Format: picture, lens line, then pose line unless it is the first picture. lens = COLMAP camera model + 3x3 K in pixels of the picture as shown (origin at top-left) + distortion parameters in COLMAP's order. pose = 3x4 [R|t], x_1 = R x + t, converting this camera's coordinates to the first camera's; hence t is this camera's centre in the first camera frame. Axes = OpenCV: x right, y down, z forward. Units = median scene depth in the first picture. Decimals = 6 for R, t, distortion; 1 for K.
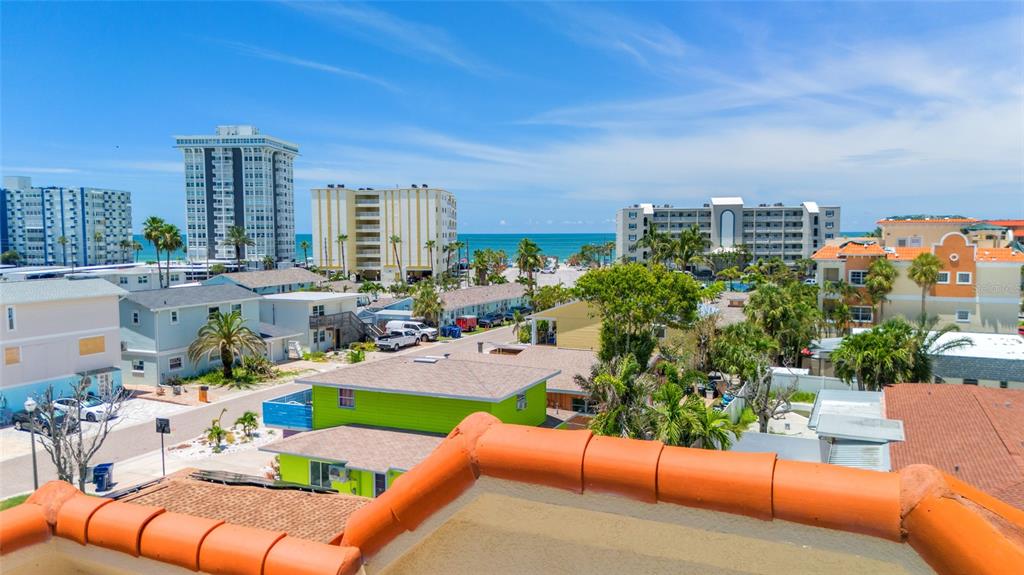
lens RADIAL K [[748.2, 0, 533.8], [0, 748.2, 304.4], [0, 0, 1]] dist [0.065936, -0.040205]
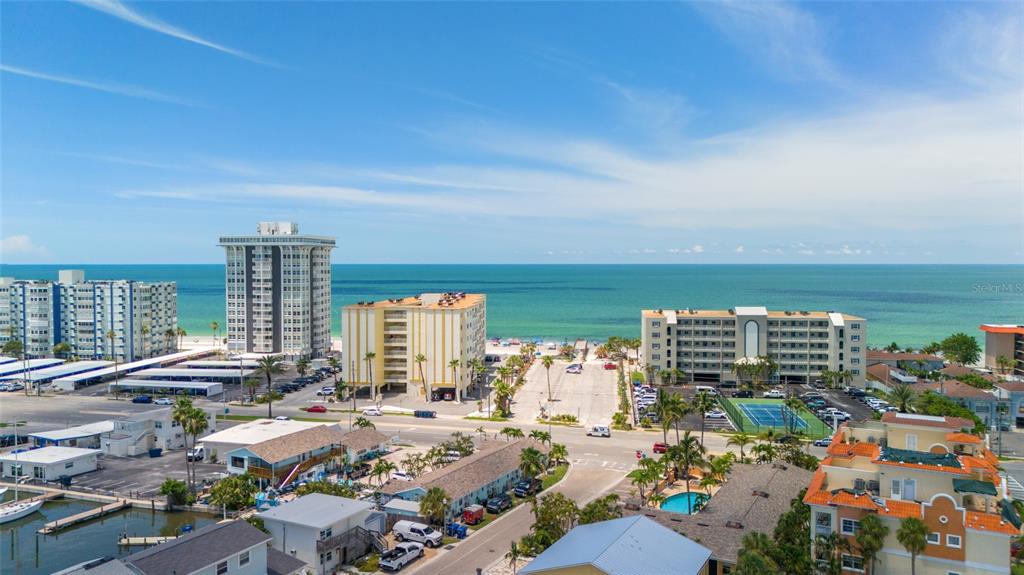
lens RADIAL K [[748.2, 0, 534.7], [0, 748.2, 304.8], [0, 0, 1]] dist [0.065936, -0.040205]
pose [[0.998609, 0.006219, -0.052360, 0.043607], [-0.008455, 0.999057, -0.042597, -0.207459], [0.052046, 0.042980, 0.997719, -0.033635]]
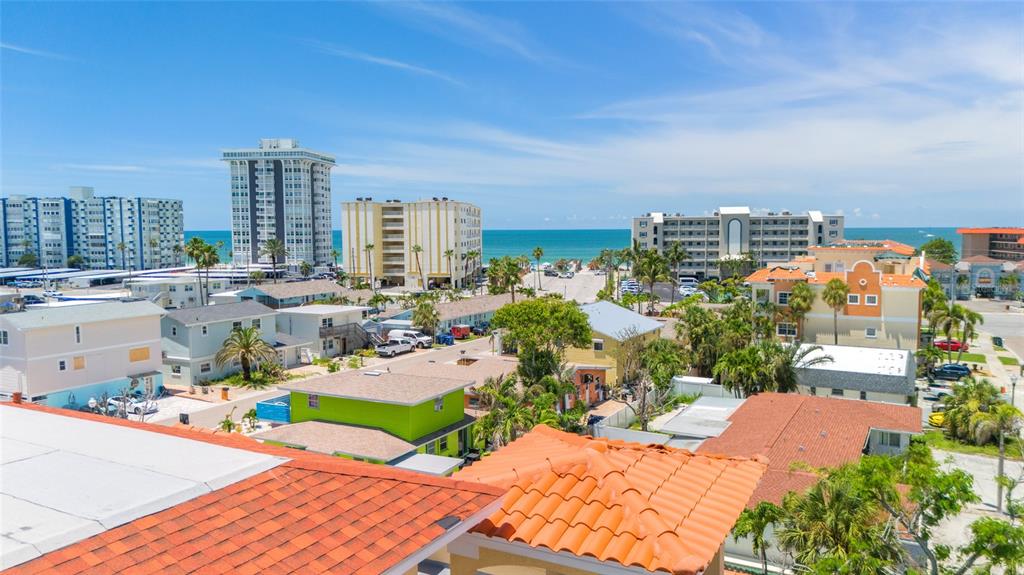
lens RADIAL K [[748.2, 0, 533.4], [0, 748.2, 307.3], [0, 0, 1]] dist [0.065936, -0.040205]
pose [[0.998265, 0.005391, -0.058640, 0.082915], [-0.004895, 0.999951, 0.008604, -0.021511], [0.058683, -0.008302, 0.998242, -0.124436]]
